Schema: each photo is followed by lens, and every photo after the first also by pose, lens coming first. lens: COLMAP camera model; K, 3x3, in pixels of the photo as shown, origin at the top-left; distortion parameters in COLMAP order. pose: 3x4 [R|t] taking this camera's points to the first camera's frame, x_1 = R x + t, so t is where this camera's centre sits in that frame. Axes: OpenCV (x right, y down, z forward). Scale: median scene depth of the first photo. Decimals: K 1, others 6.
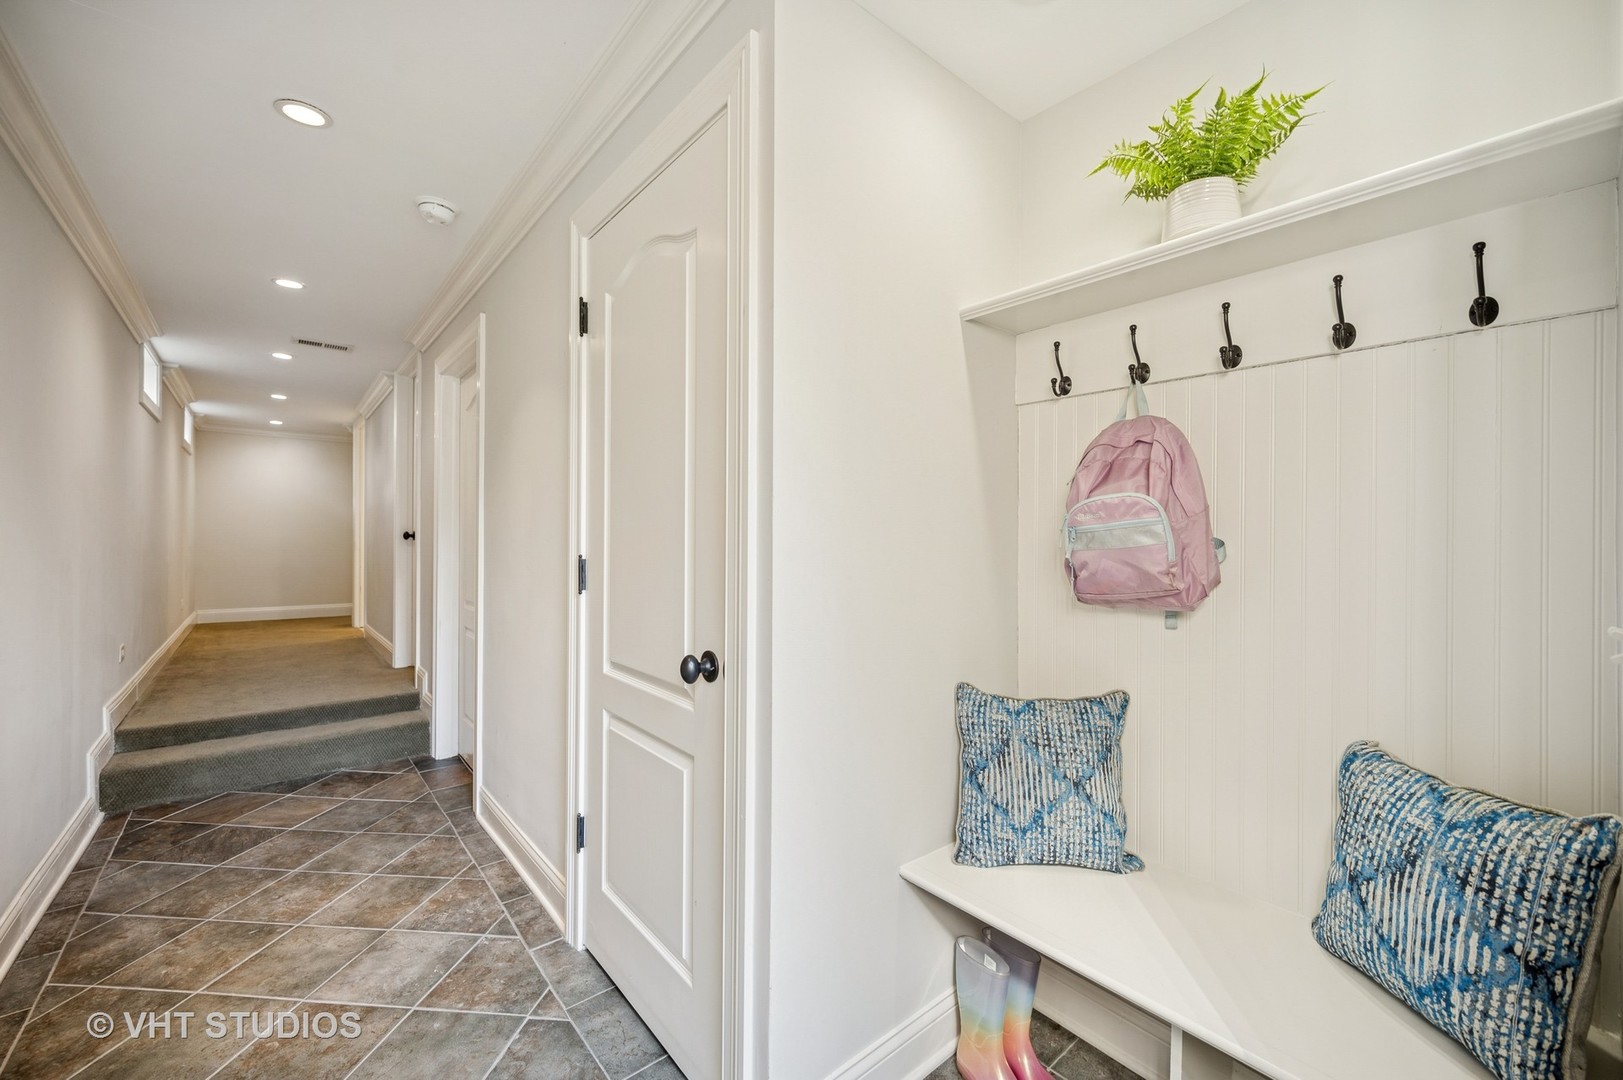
lens RADIAL K [[656.4, 0, 813.0], [0, 656.4, 538.2], [0, 0, 1]] dist [-0.001783, 0.000703]
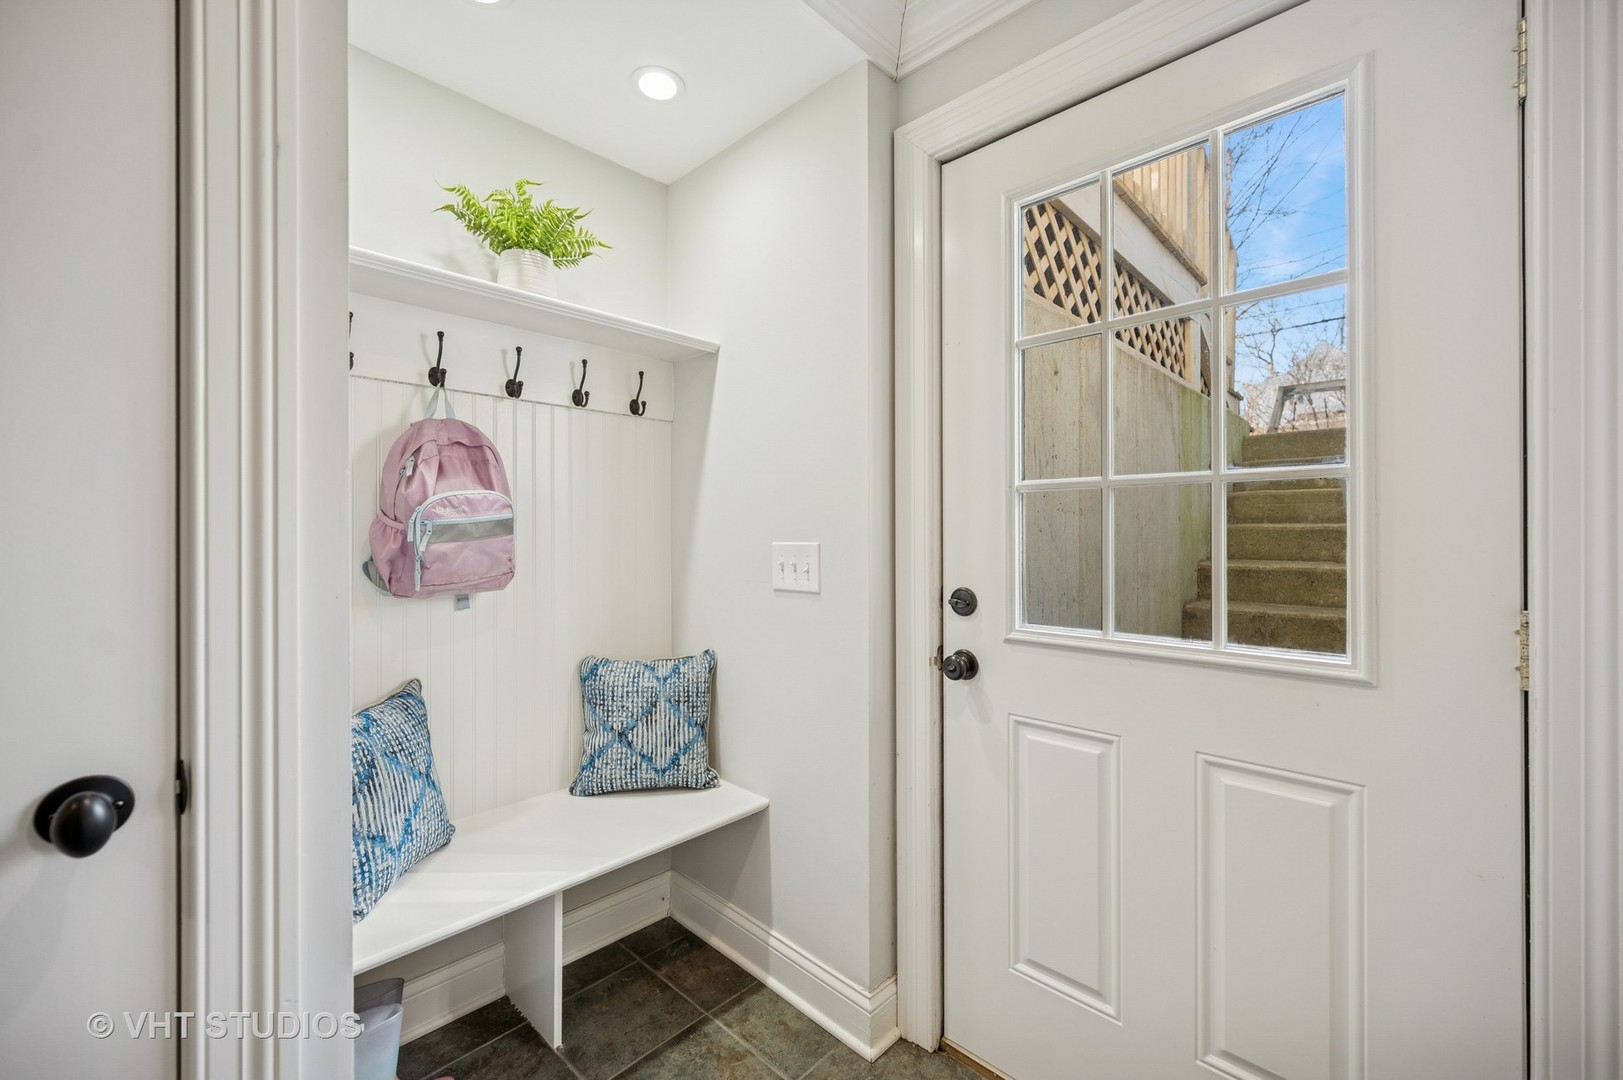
lens RADIAL K [[656.4, 0, 812.8], [0, 656.4, 534.4], [0, 0, 1]] dist [-0.001783, 0.000703]
pose [[-0.111173, -0.012683, 0.993720, -0.957689], [0.004591, 0.999901, 0.013275, -0.007502], [-0.993790, 0.006038, -0.111104, 0.762961]]
